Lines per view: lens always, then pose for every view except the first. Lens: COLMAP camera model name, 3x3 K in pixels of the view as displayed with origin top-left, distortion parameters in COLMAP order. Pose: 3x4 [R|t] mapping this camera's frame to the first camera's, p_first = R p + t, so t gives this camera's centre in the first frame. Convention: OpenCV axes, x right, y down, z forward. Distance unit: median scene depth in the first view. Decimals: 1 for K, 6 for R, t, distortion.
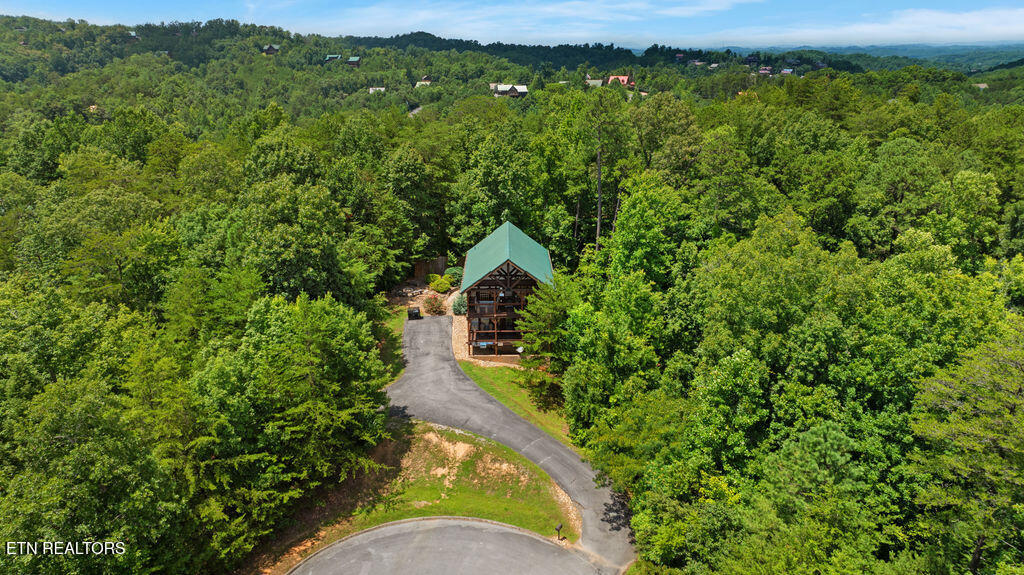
lens RADIAL K [[719.0, 0, 512.0], [0, 719.0, 287.5], [0, 0, 1]] dist [-0.007078, -0.002514]
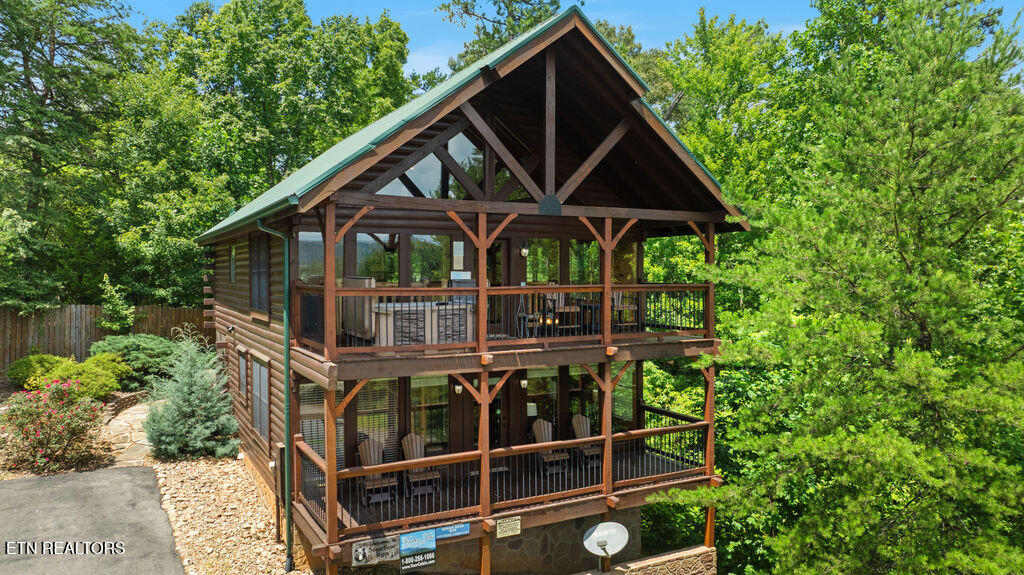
lens RADIAL K [[724.6, 0, 512.0], [0, 724.6, 287.5], [0, 0, 1]] dist [-0.004597, 0.001807]
pose [[0.883821, -0.010796, 0.467700, -0.084812], [0.147978, 0.954854, -0.257596, 0.059137], [-0.443804, 0.296878, 0.845518, 0.715154]]
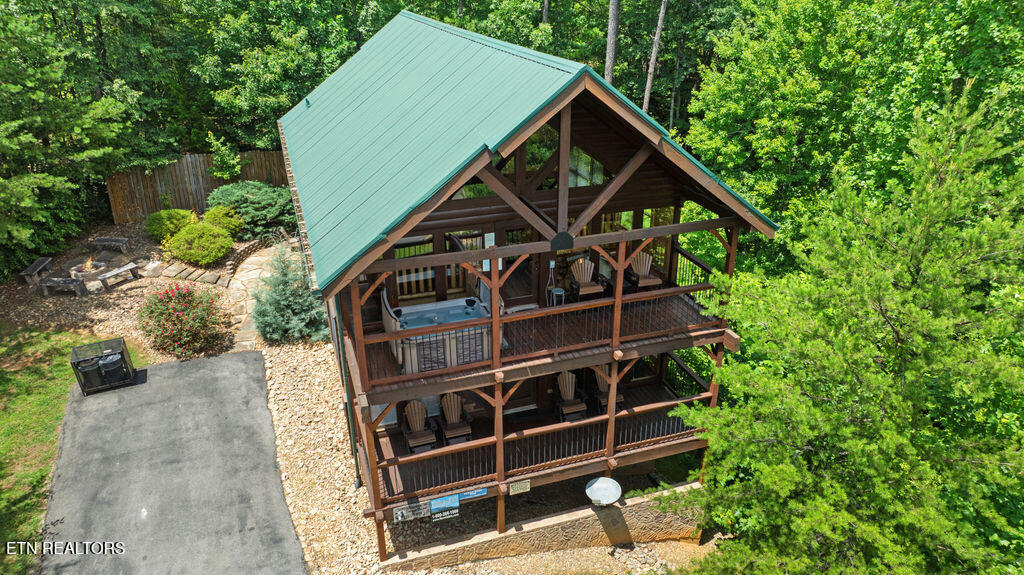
lens RADIAL K [[719.0, 0, 512.0], [0, 719.0, 287.5], [0, 0, 1]] dist [-0.007078, -0.002514]
pose [[0.950281, -0.133070, 0.281529, -0.062829], [0.102154, 0.987279, 0.121841, -0.008125], [-0.294161, -0.087024, 0.951786, 0.683606]]
